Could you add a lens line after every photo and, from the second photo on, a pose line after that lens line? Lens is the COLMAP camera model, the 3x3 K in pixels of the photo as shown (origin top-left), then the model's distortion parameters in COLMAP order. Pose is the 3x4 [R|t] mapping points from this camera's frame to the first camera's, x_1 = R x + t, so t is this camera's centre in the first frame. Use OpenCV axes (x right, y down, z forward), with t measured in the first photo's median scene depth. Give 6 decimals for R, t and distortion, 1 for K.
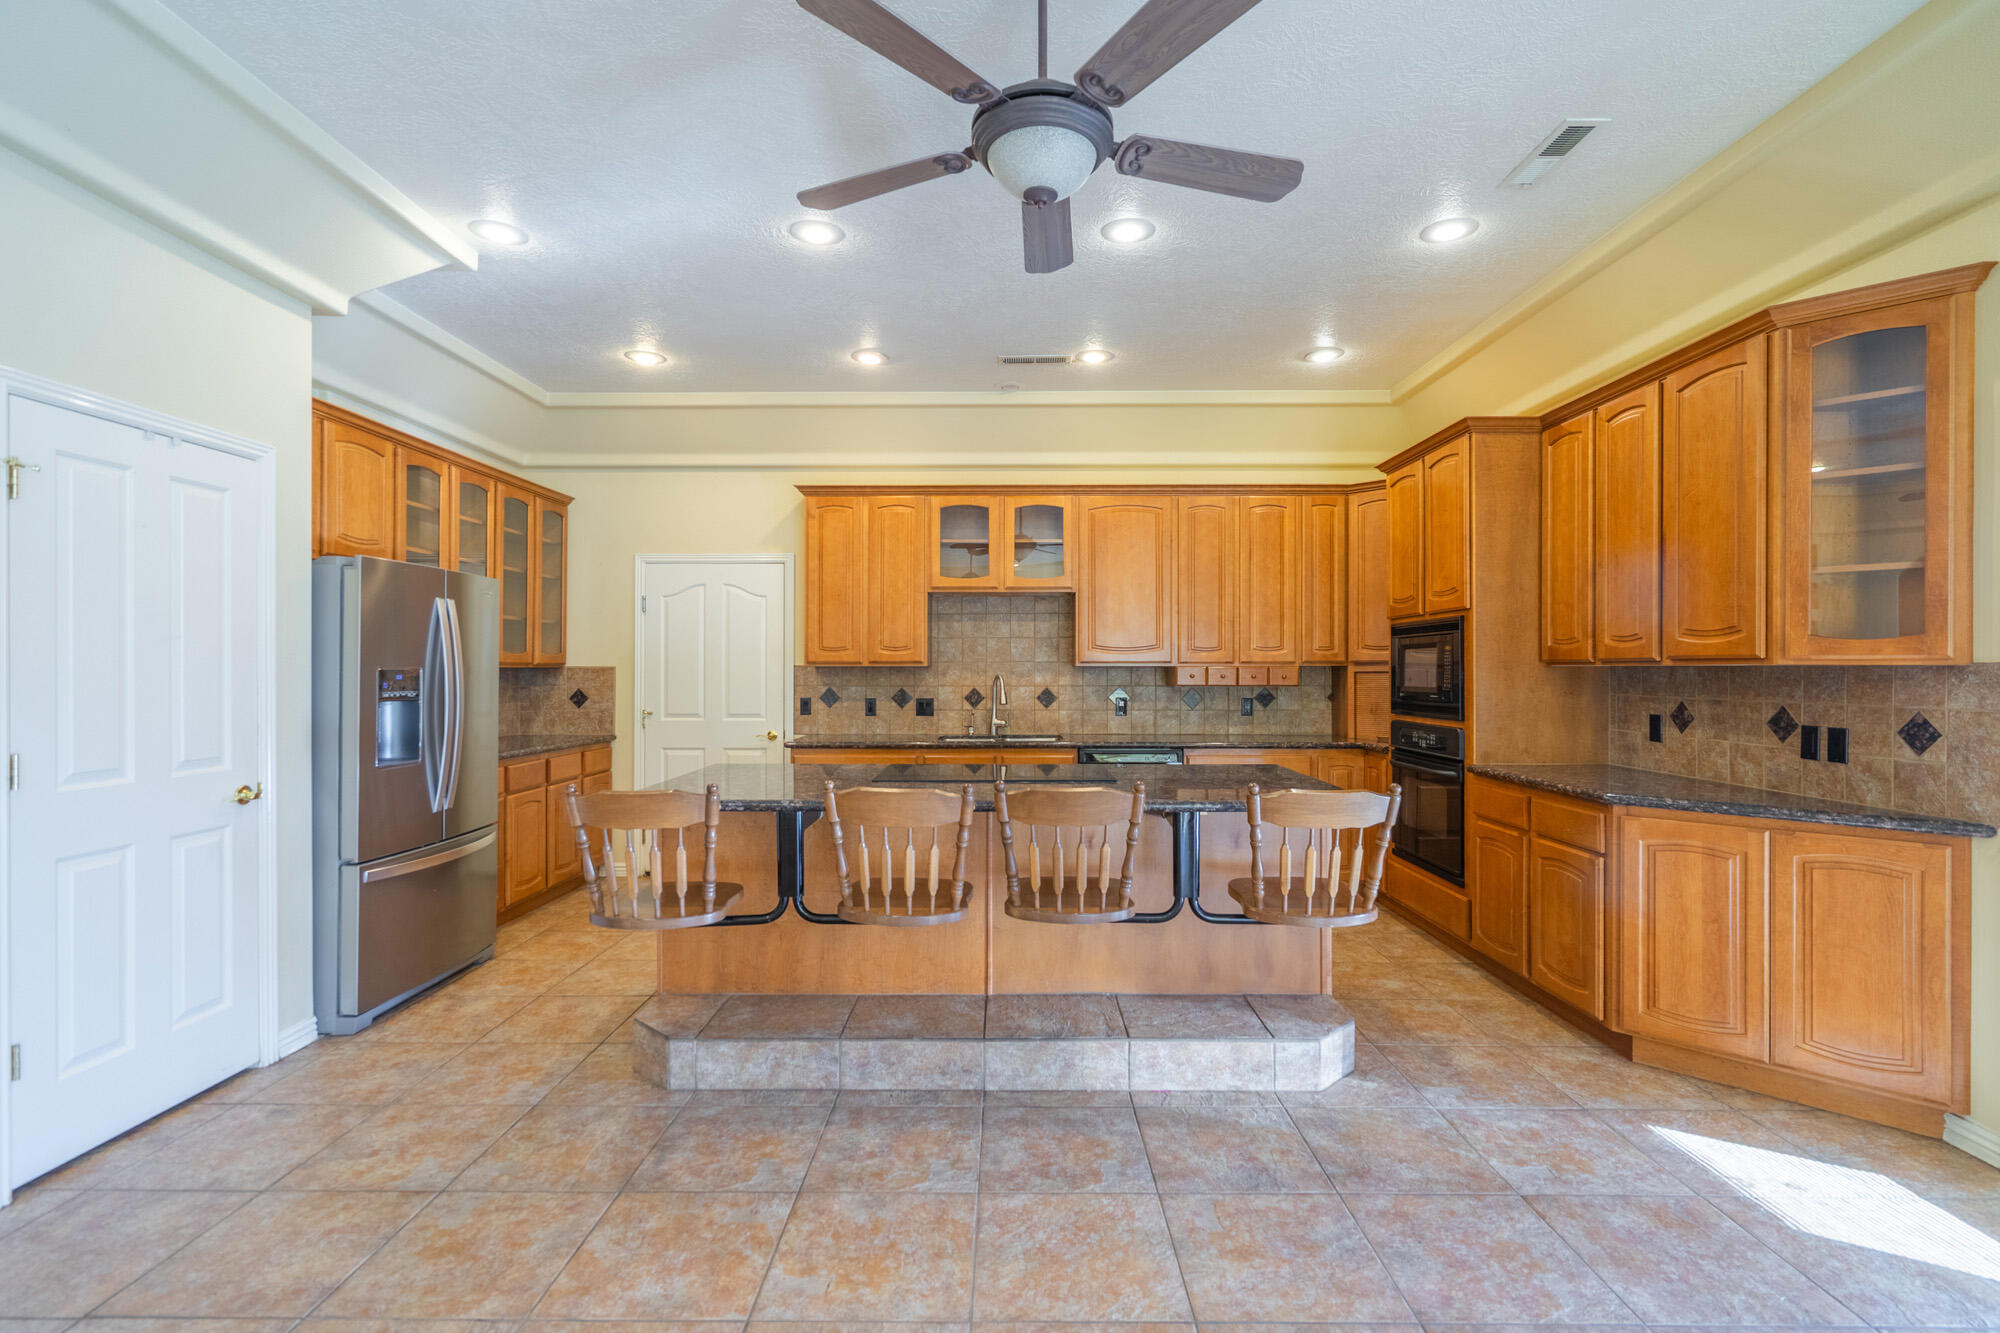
lens RADIAL K [[913.7, 0, 1000.0], [0, 913.7, 666.5], [0, 0, 1]] dist [0.000660, 0.000132]
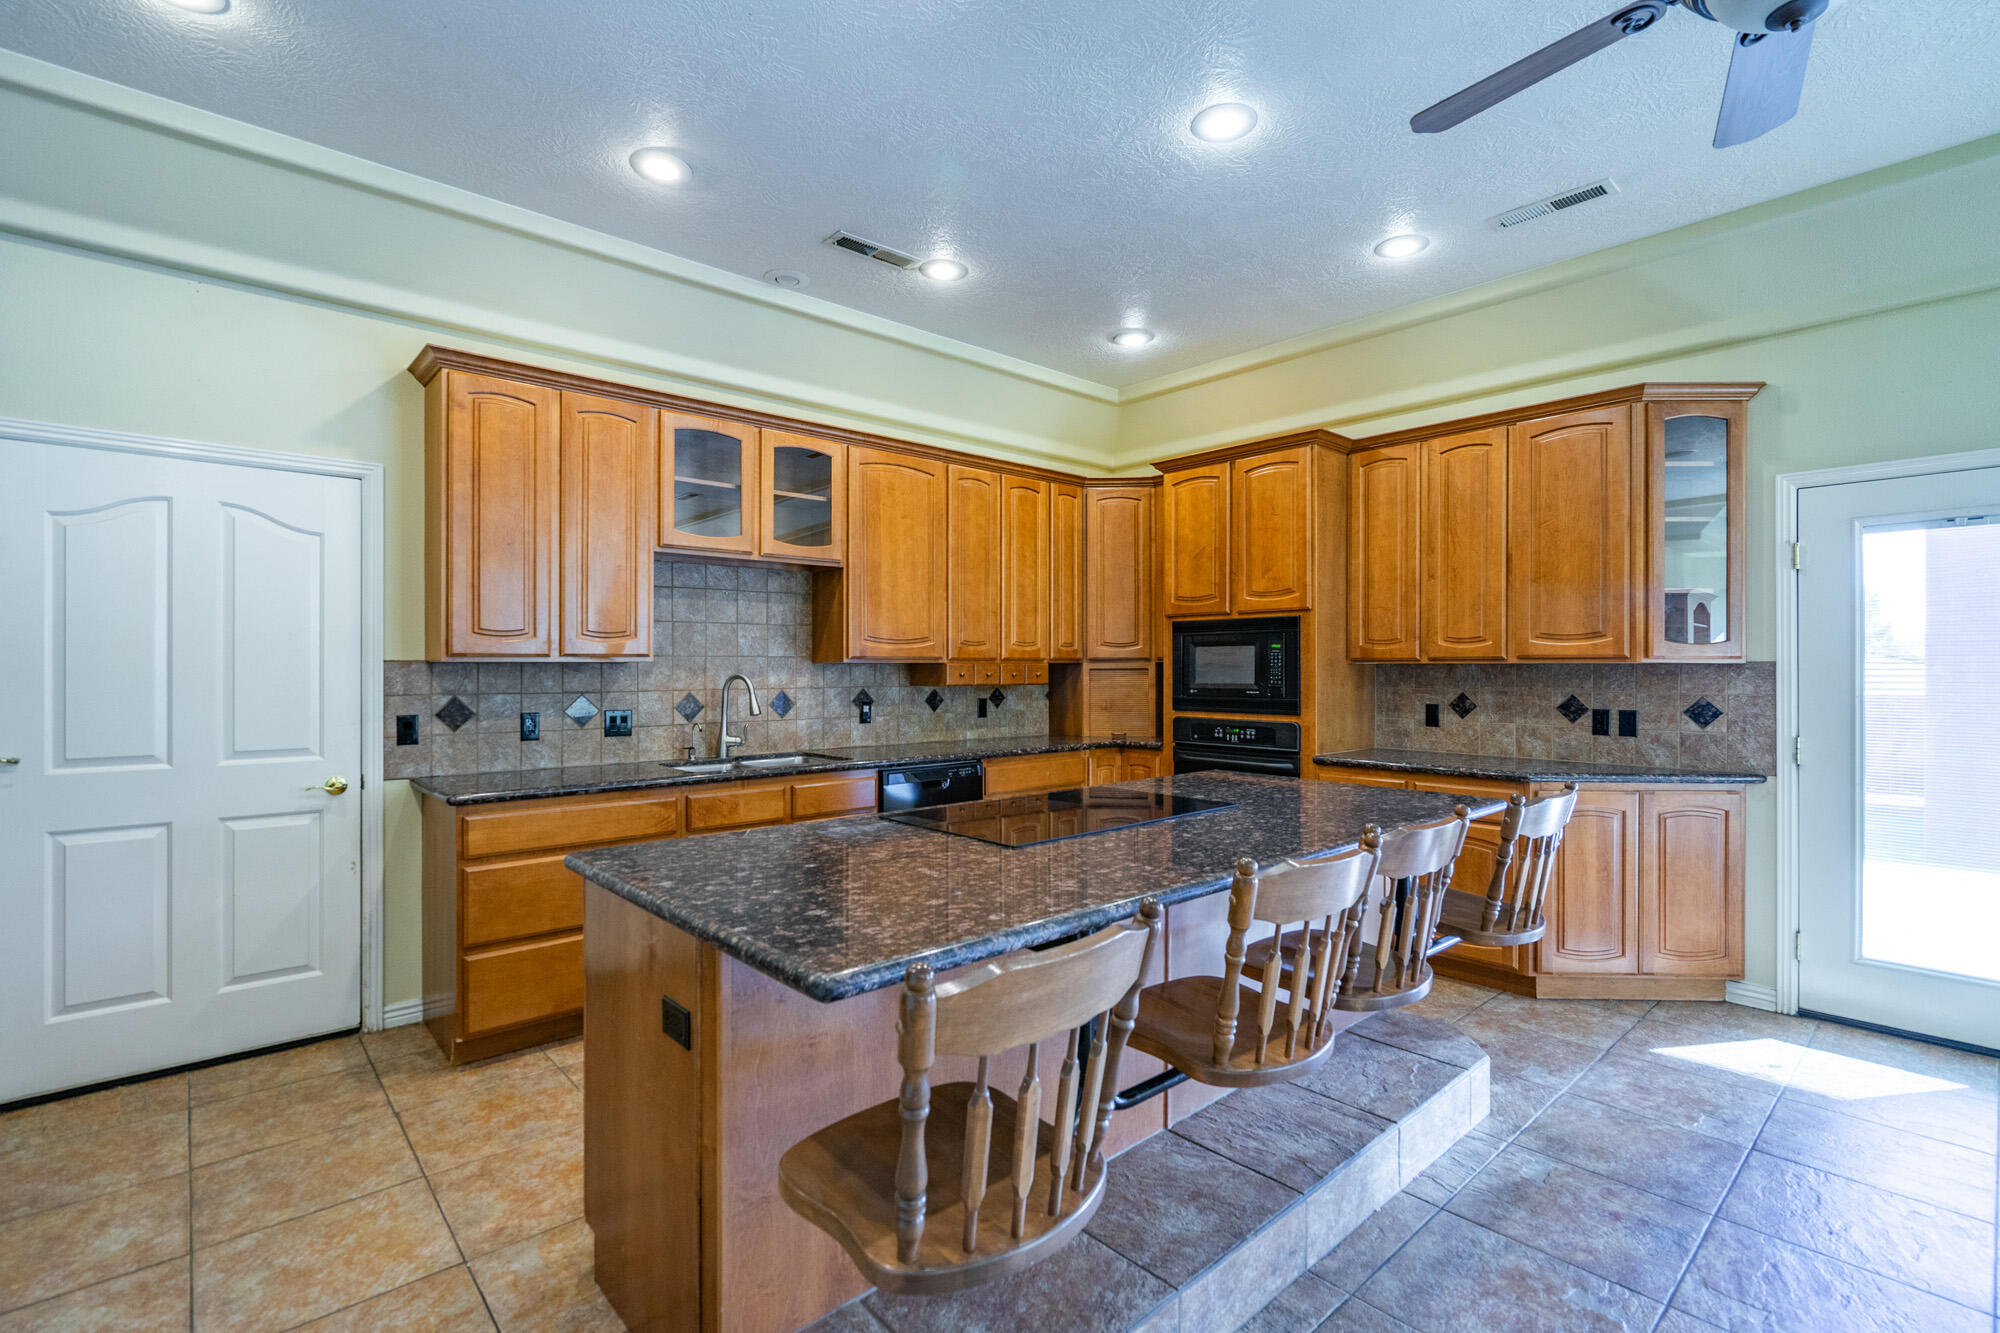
lens RADIAL K [[913.7, 0, 1000.0], [0, 913.7, 666.5], [0, 0, 1]] dist [0.000660, 0.000132]
pose [[0.736832, -0.000065, 0.676076, -0.475936], [-0.001760, 0.999996, 0.002014, 0.001787], [-0.676073, -0.002674, 0.736830, 0.463436]]
